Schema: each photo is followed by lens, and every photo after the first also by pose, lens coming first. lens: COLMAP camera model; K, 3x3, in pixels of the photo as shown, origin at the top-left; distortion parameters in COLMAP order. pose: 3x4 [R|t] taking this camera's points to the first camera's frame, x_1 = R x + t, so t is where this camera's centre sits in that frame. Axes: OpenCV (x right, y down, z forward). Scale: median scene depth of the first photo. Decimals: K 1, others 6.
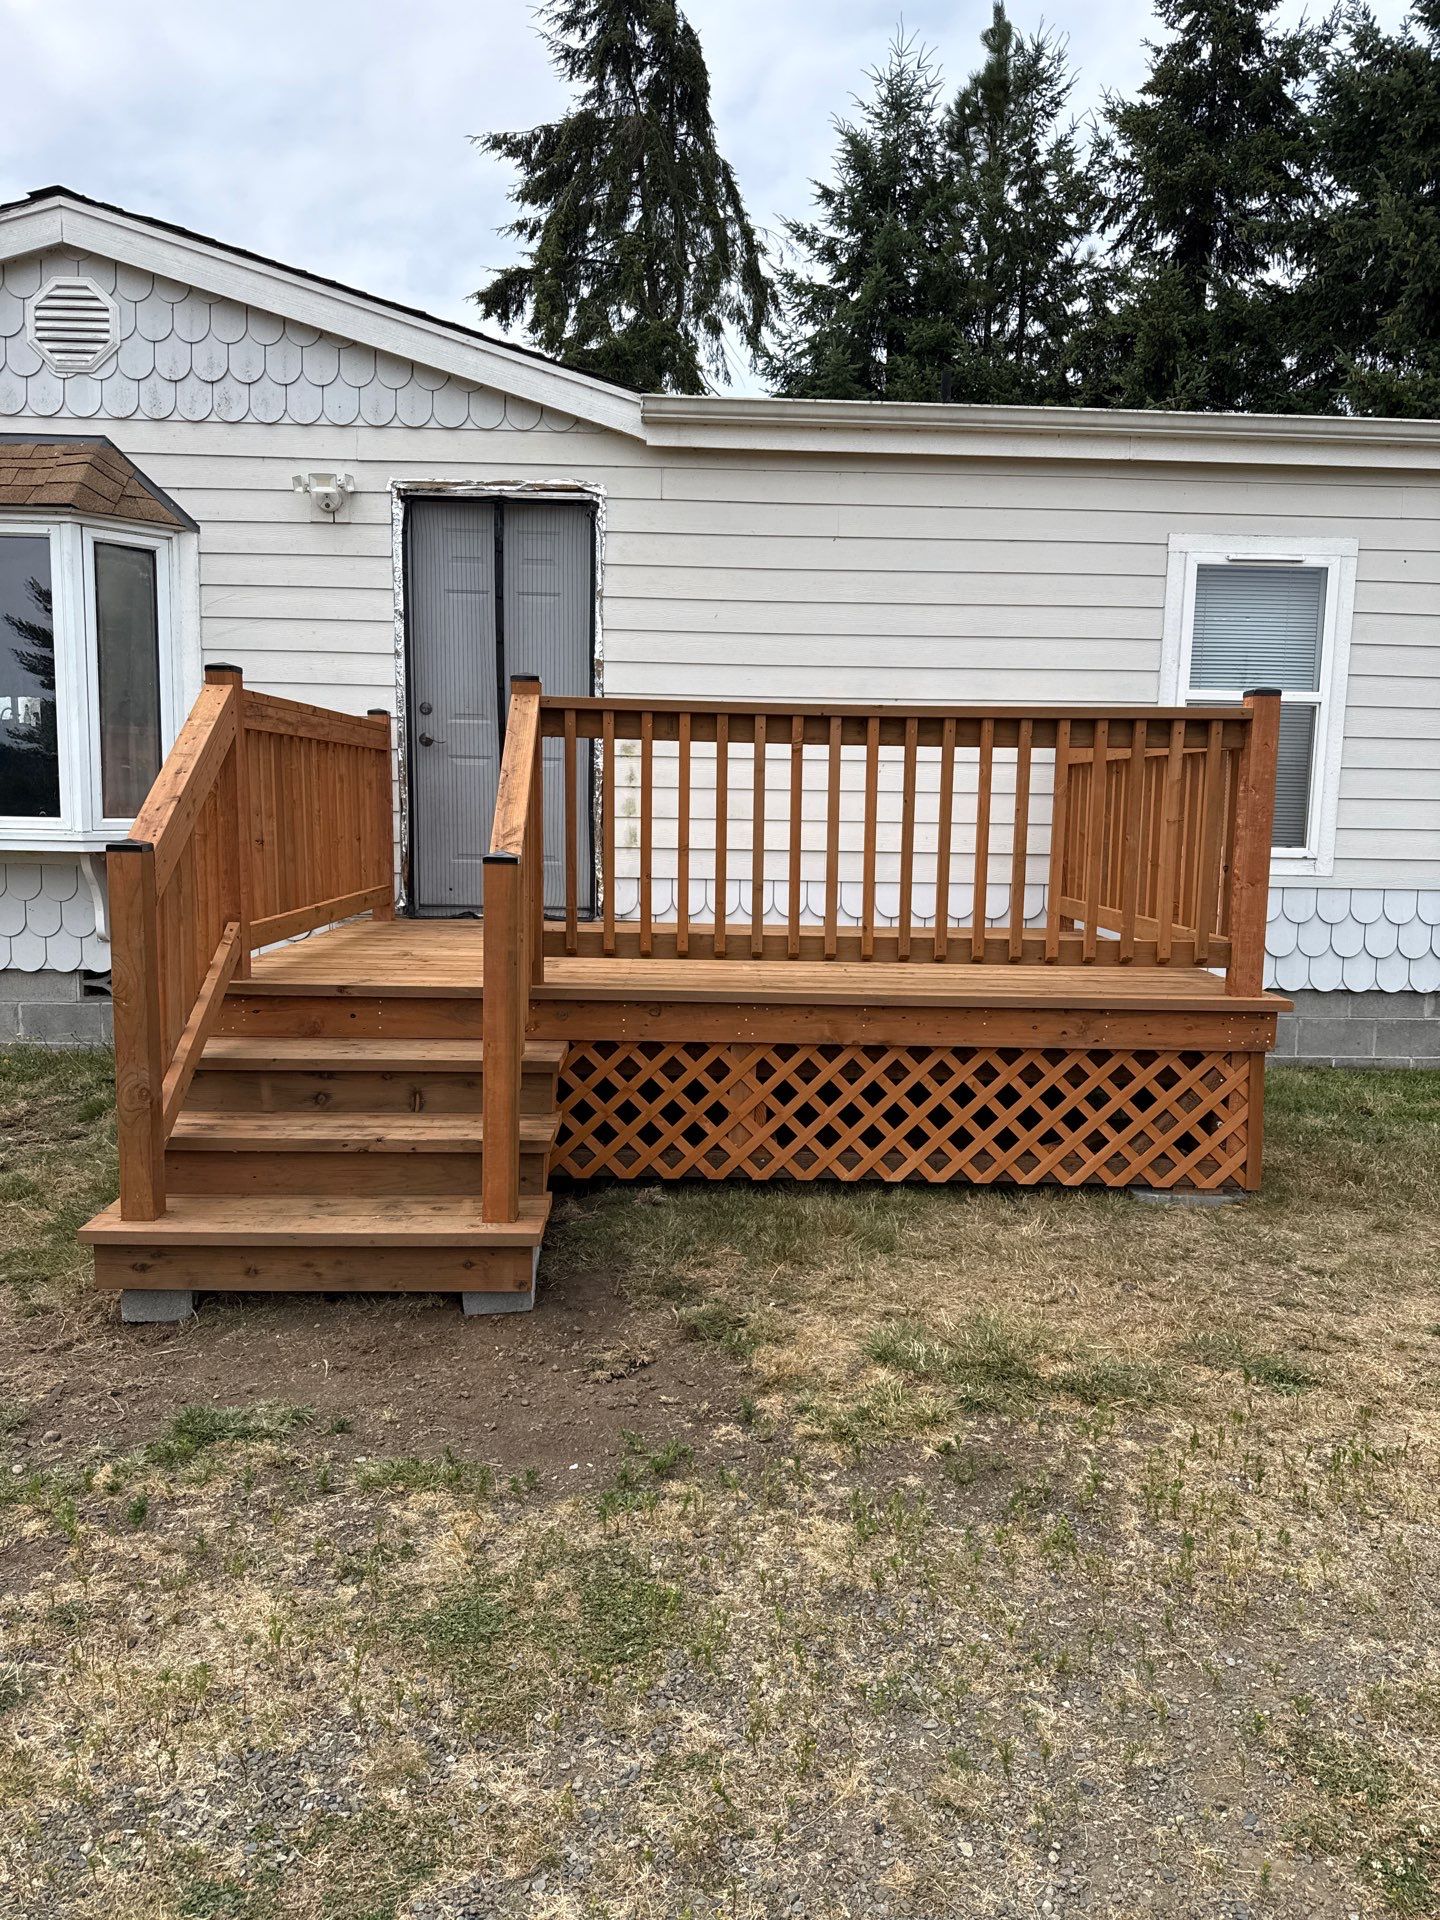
lens RADIAL K [[1384.1, 0, 720.0], [0, 1384.1, 960.0], [0, 0, 1]] dist [0.027281, -0.025001]
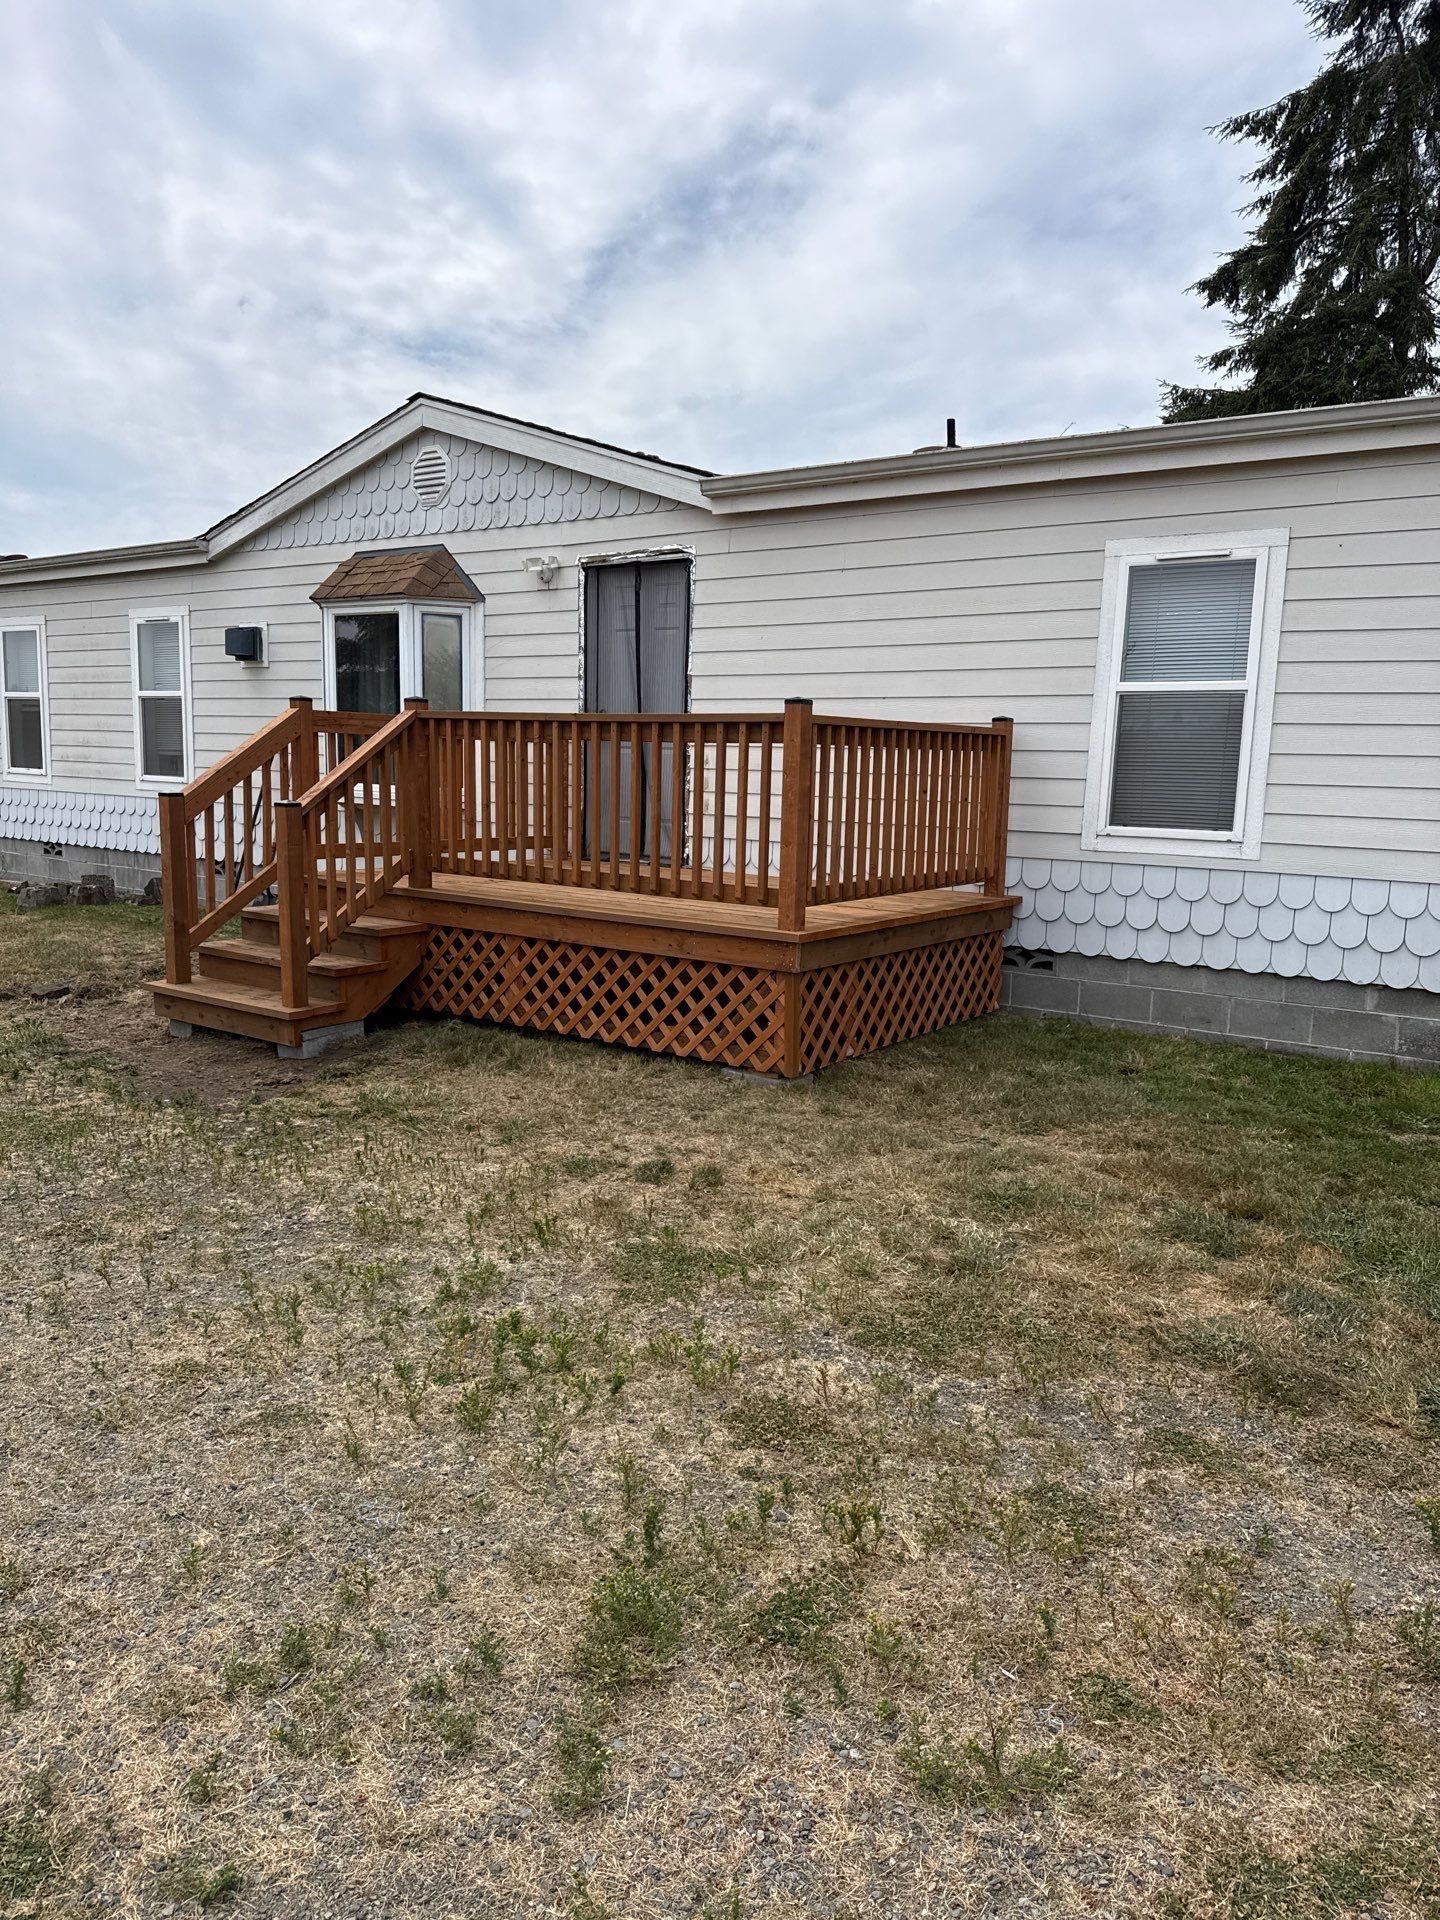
lens RADIAL K [[1394.0, 0, 720.0], [0, 1394.0, 960.0], [0, 0, 1]] dist [0.073930, -0.067693]
pose [[0.792333, 0.087415, -0.603794, 0.789658], [-0.083927, 0.995890, 0.034047, 0.011269], [0.604289, 0.023698, 0.796413, -0.065073]]
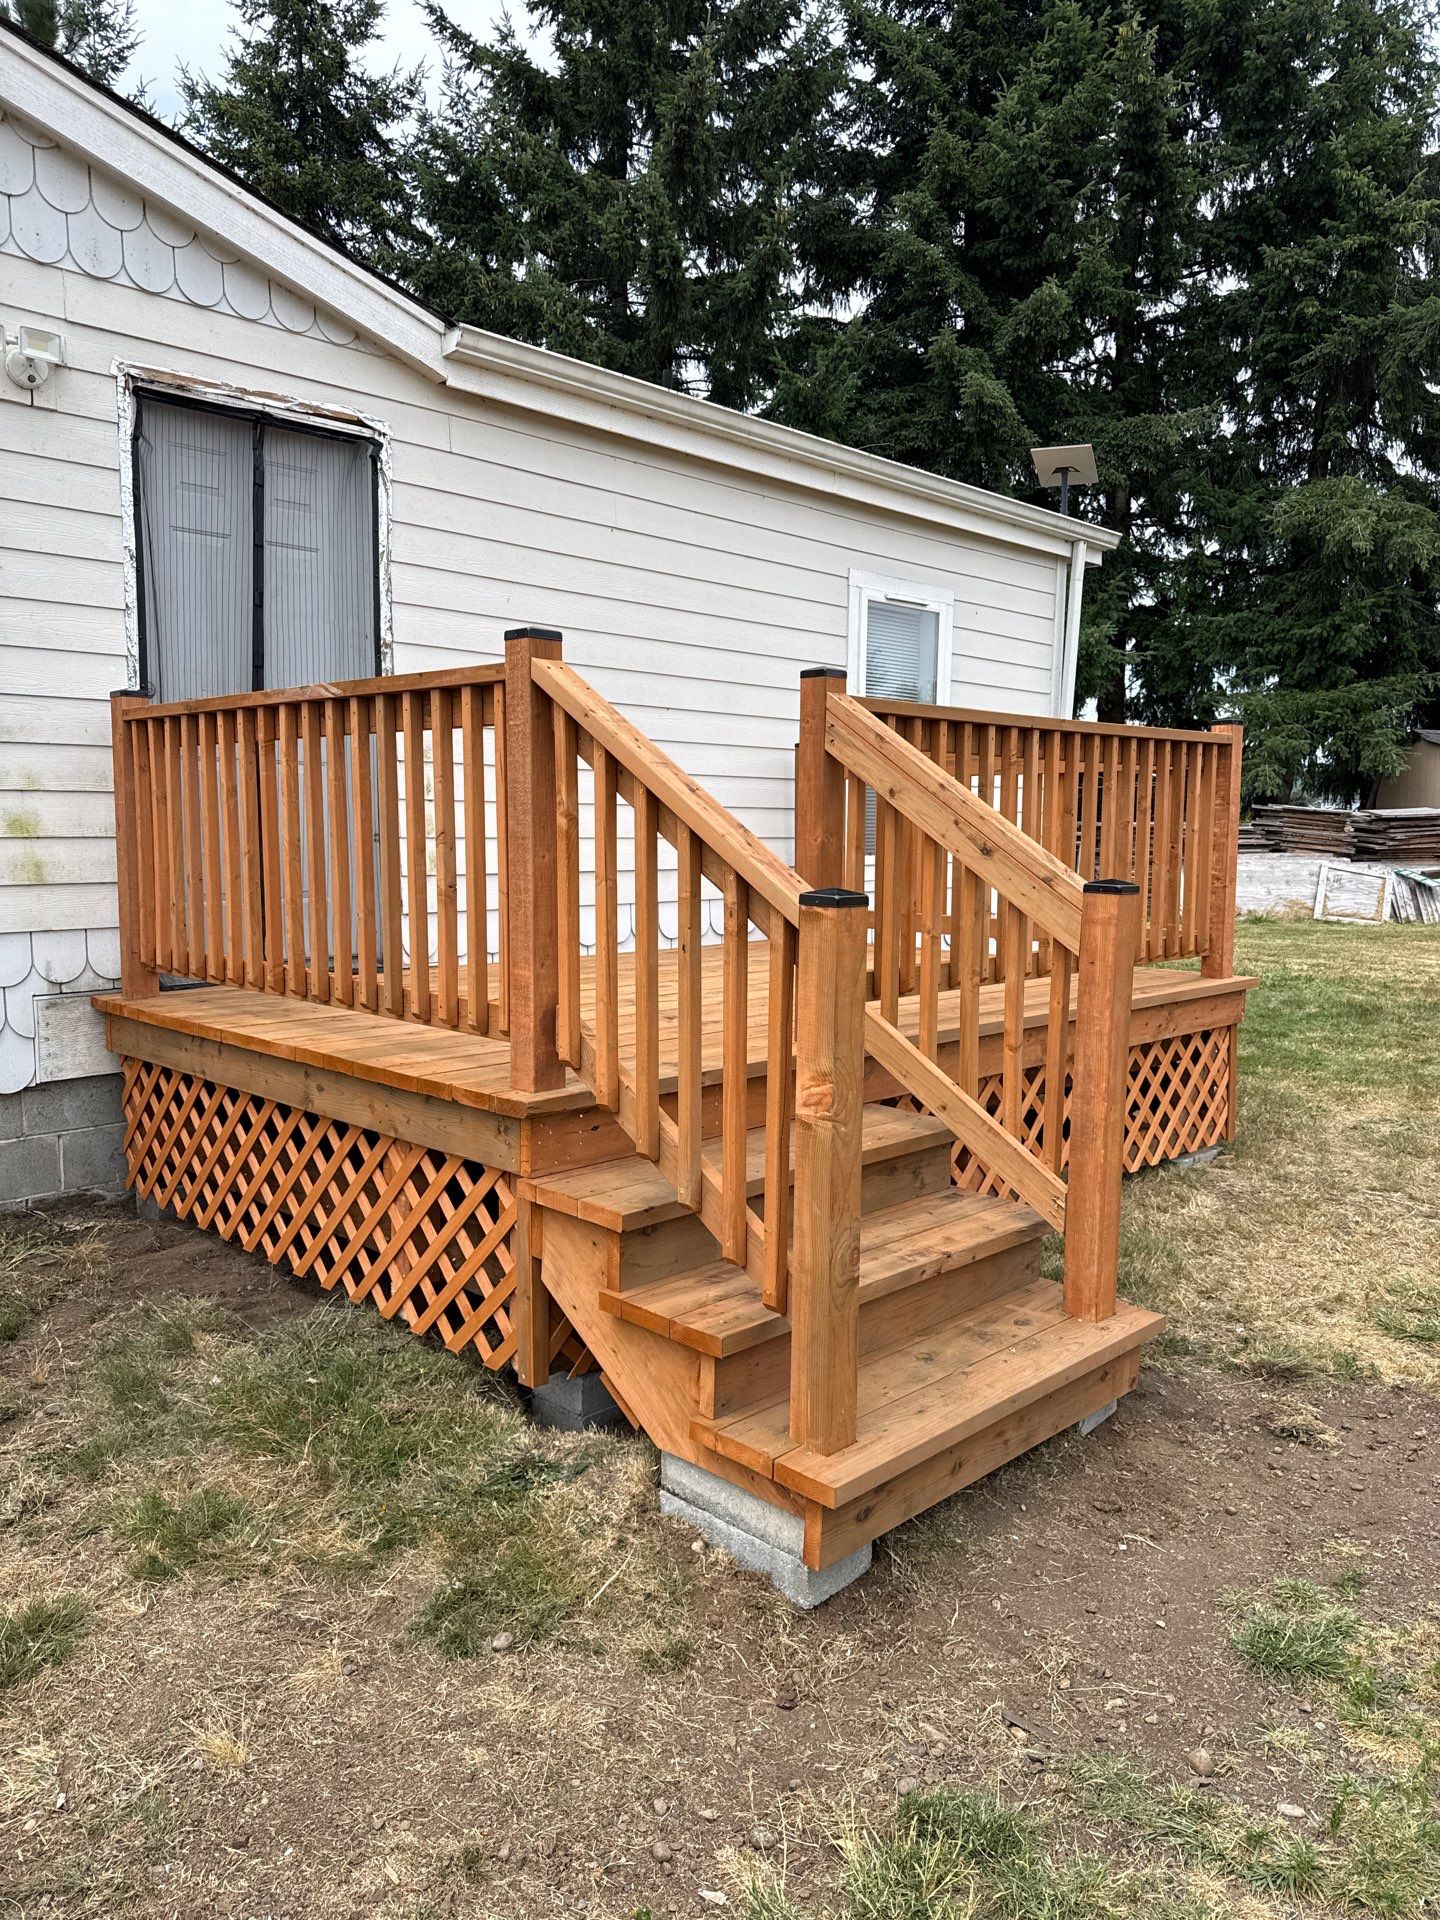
lens RADIAL K [[1379.7, 0, 720.0], [0, 1379.7, 960.0], [0, 0, 1]] dist [-0.005696, 0.003174]
pose [[0.727240, -0.081254, 0.681557, -0.503325], [0.084202, 0.996030, 0.028900, -0.041436], [-0.681199, 0.036371, 0.731194, 0.300530]]
